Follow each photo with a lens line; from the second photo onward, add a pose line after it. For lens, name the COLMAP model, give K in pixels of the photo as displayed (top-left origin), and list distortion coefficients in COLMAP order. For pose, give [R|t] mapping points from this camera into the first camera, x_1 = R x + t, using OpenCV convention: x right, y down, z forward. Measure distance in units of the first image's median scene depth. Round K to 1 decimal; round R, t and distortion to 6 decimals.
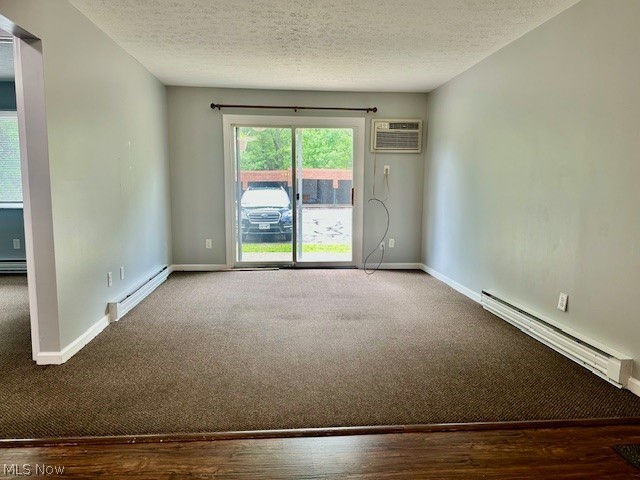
lens RADIAL K [[469.0, 0, 319.5], [0, 469.0, 233.8], [0, 0, 1]] dist [0.080446, -0.099626]
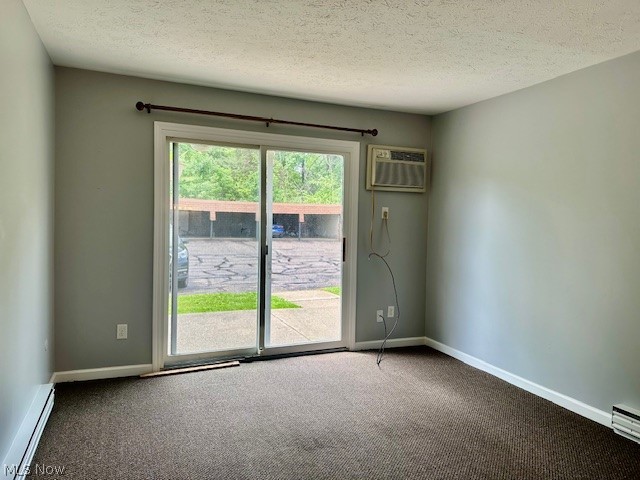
lens RADIAL K [[440.9, 0, 318.9], [0, 440.9, 234.3], [0, 0, 1]] dist [0.046216, -0.045476]
pose [[0.950145, 0.002738, 0.311798, -0.175850], [0.015617, 0.998288, -0.056358, -0.066354], [-0.311418, 0.058418, 0.948476, 0.379328]]
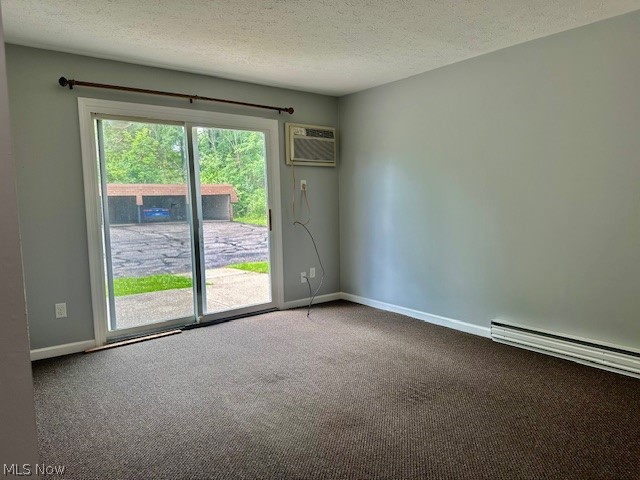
lens RADIAL K [[445.8, 0, 322.5], [0, 445.8, 239.0], [0, 0, 1]] dist [0.124155, -0.178563]
pose [[0.832567, -0.073073, 0.549084, -0.270408], [0.080567, 0.996694, 0.010479, -0.048631], [-0.548034, 0.035513, 0.835702, 0.333776]]
